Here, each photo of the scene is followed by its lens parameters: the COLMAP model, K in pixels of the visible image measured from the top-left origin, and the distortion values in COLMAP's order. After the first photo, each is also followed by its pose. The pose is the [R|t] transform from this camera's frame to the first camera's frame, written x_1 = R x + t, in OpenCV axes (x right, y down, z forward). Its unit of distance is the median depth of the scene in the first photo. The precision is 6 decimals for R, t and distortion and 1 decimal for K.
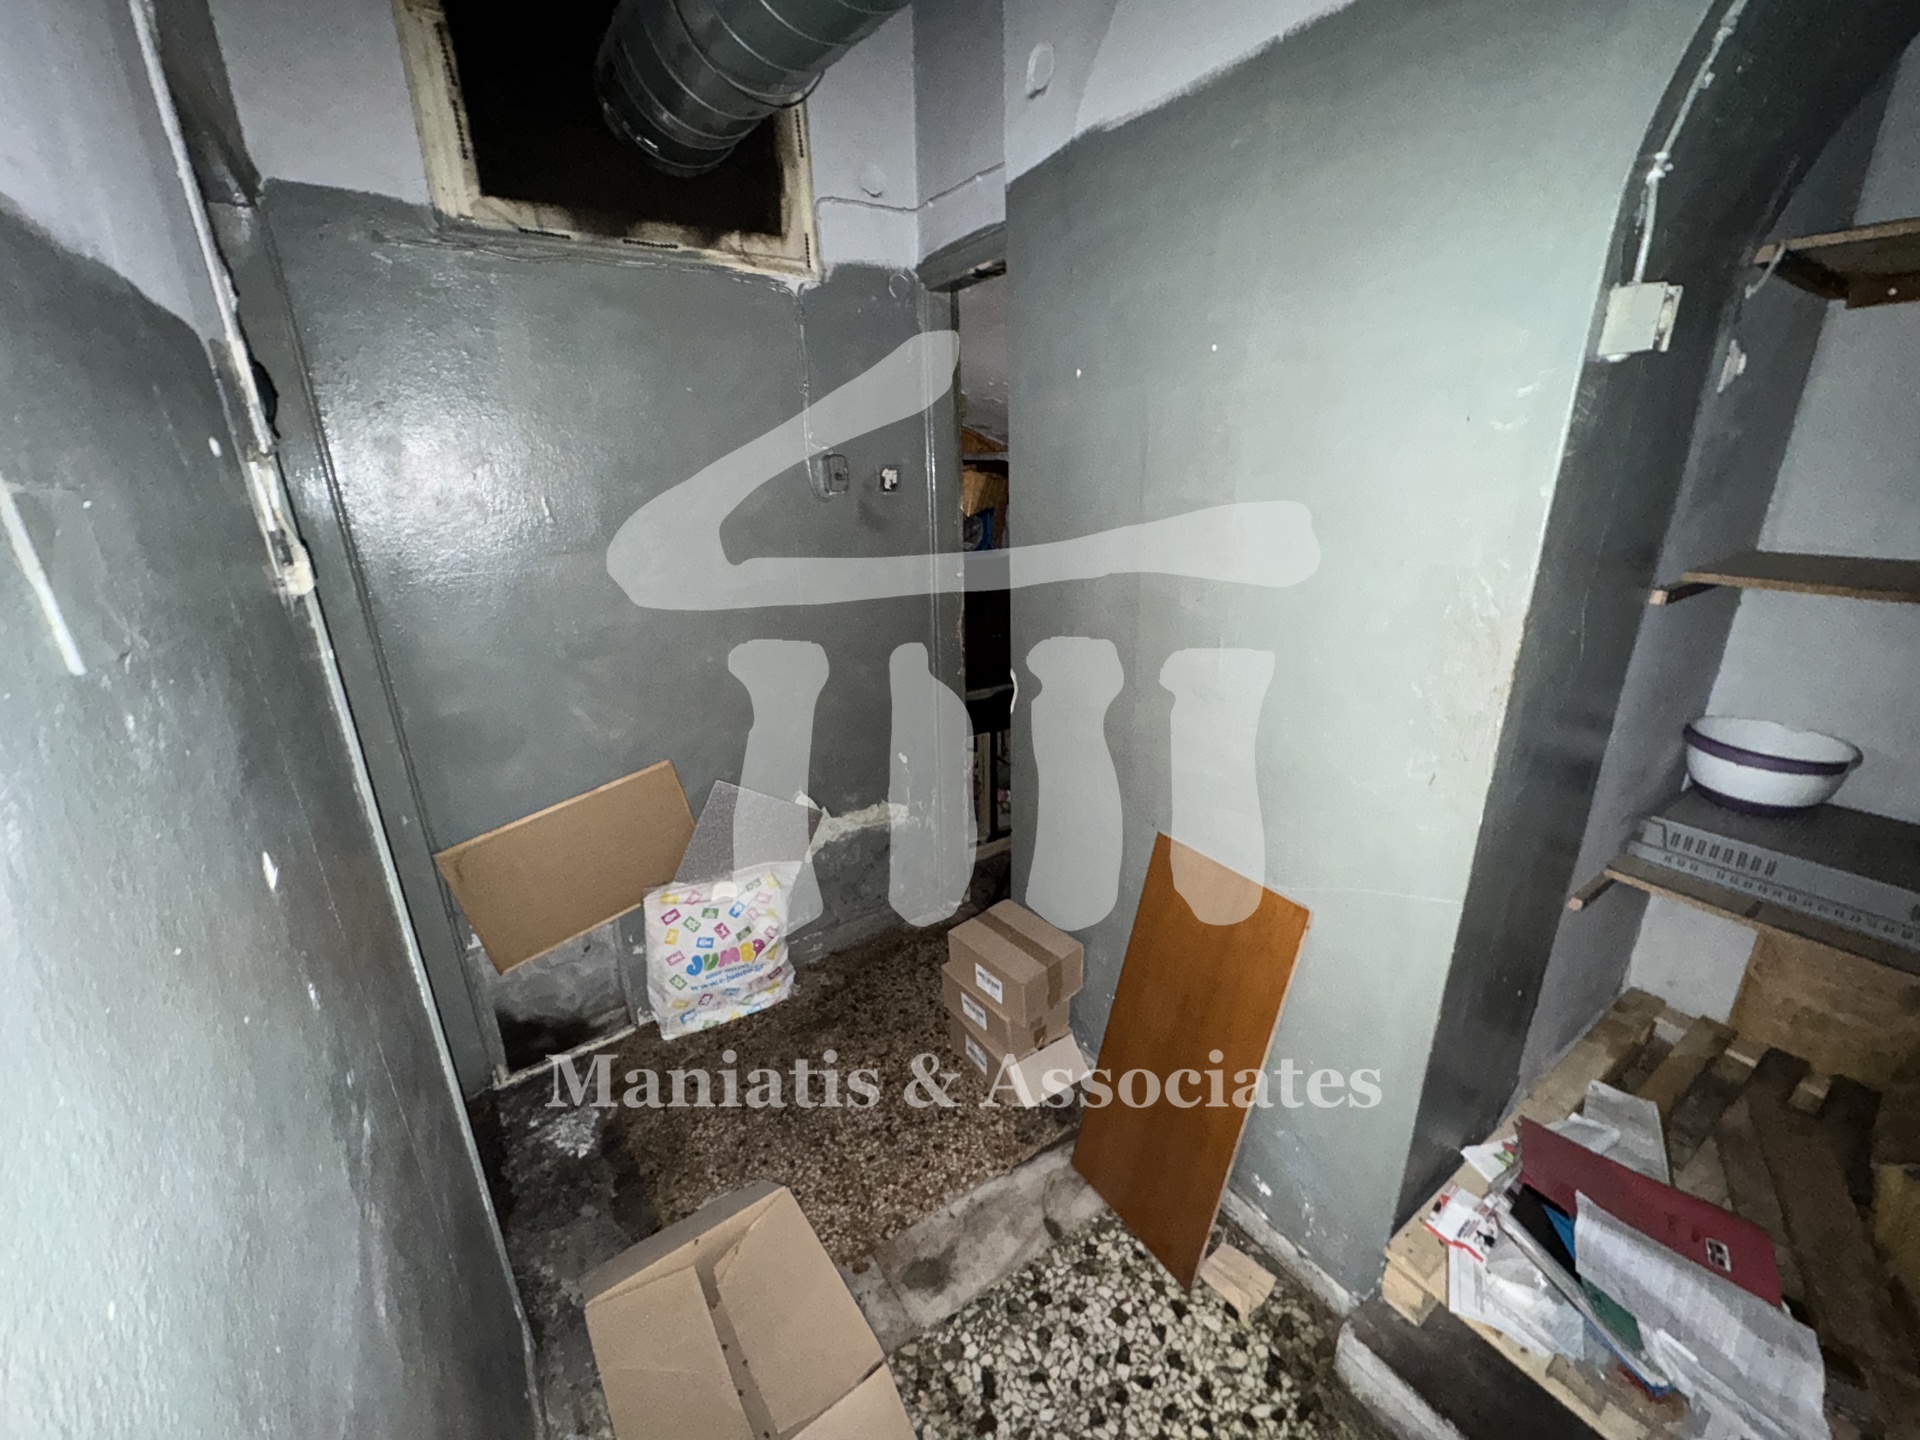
lens RADIAL K [[761.7, 0, 958.9], [0, 761.7, 719.2], [0, 0, 1]] dist [-0.001261, 0.000146]
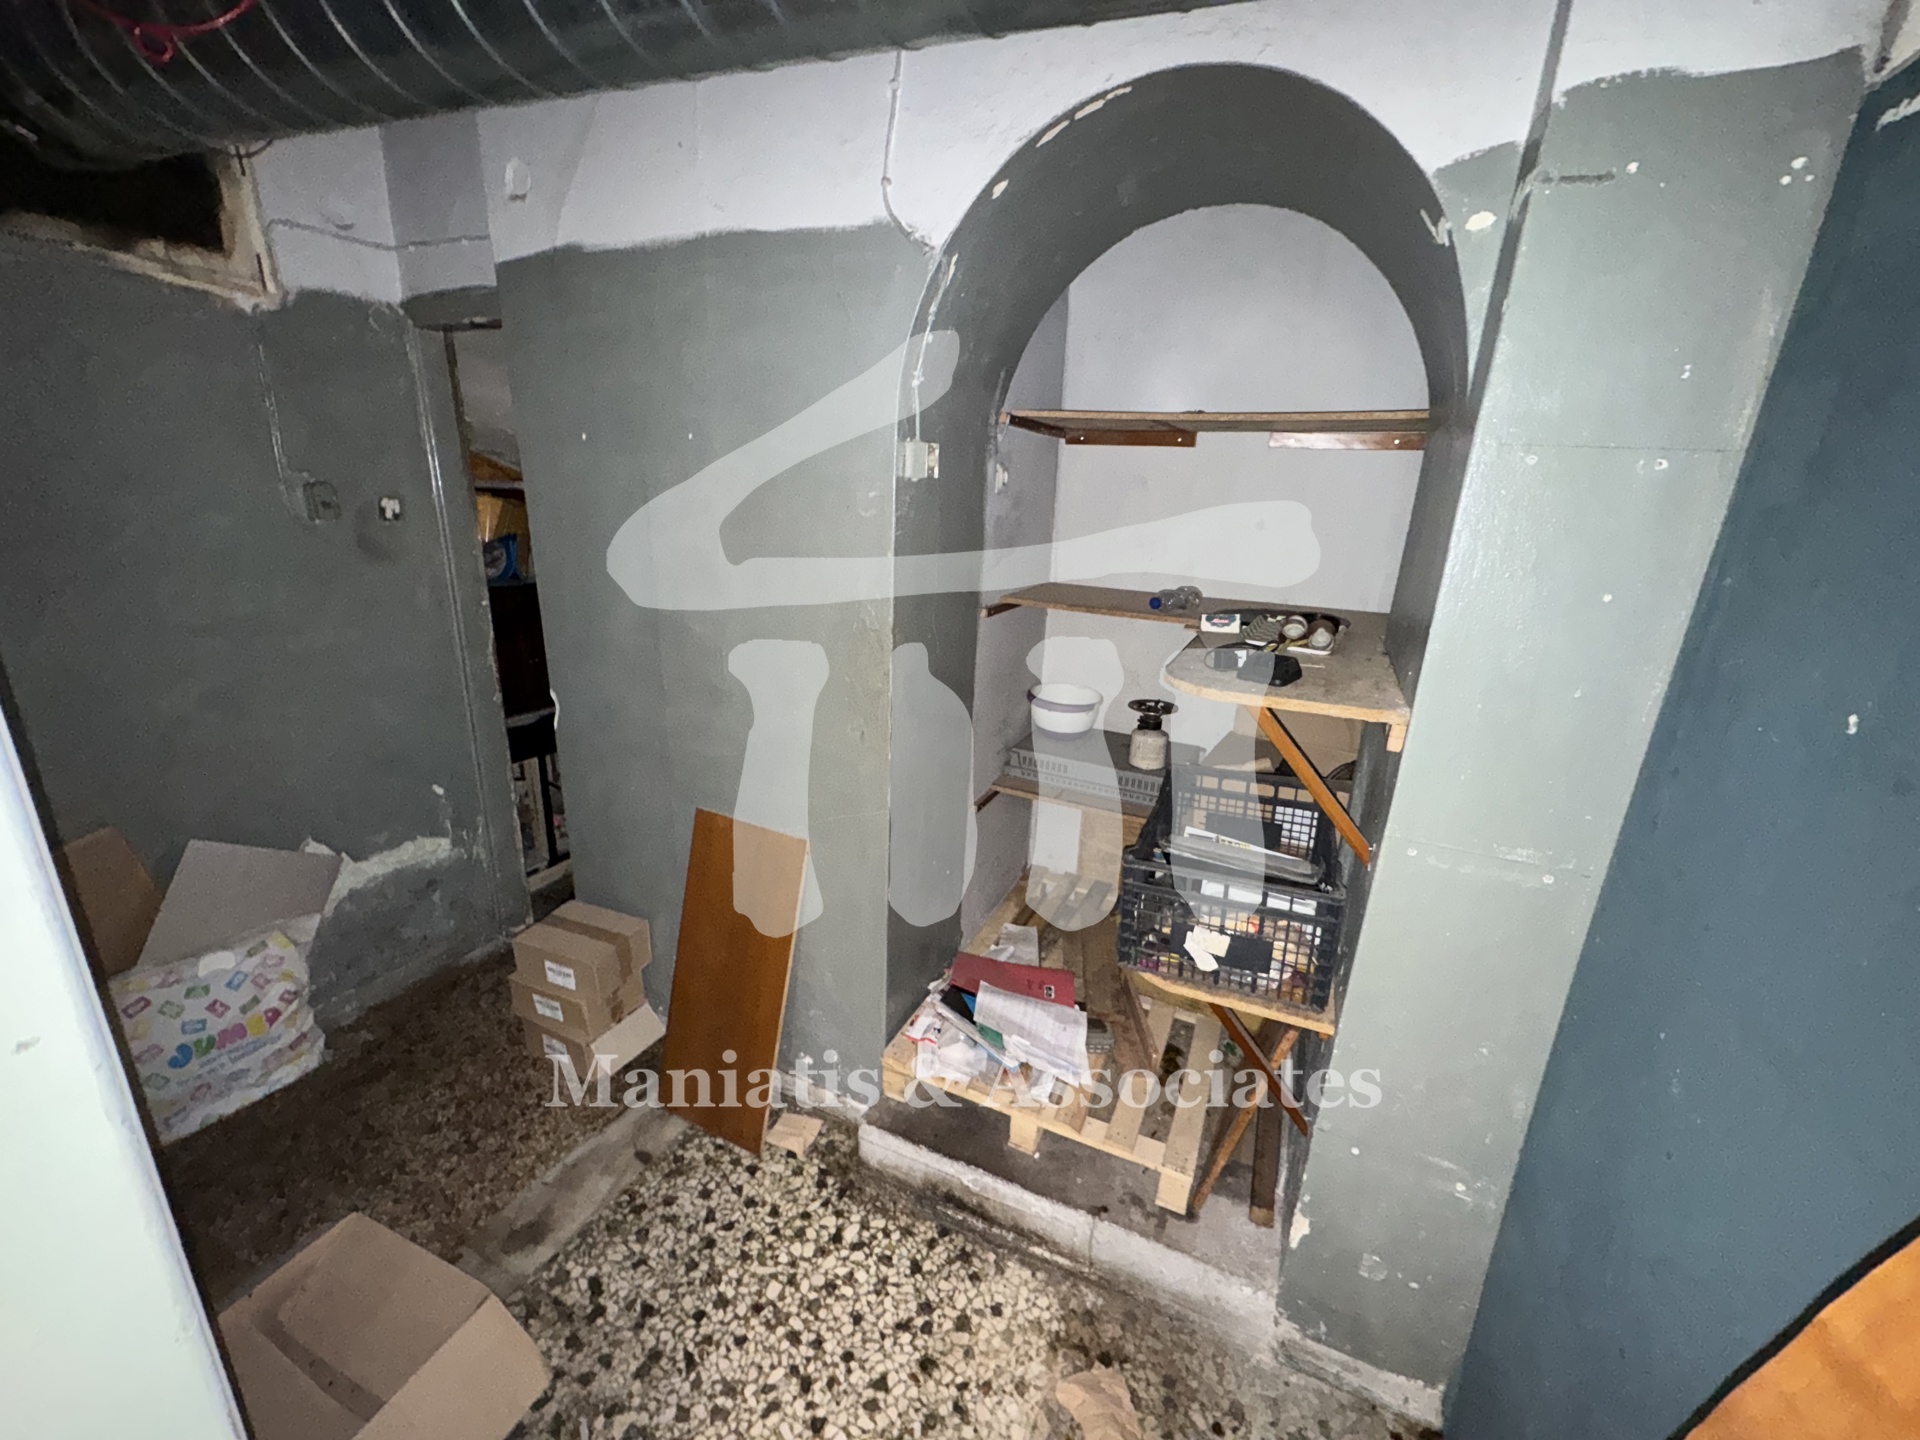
lens RADIAL K [[761.7, 0, 961.4], [0, 761.7, 721.4], [0, 0, 1]] dist [-0.001261, 0.000146]
pose [[0.847615, -0.098668, 0.521357, -0.006807], [0.108497, 0.994028, 0.011728, 0.034582], [-0.519400, 0.046625, 0.853258, -0.261533]]
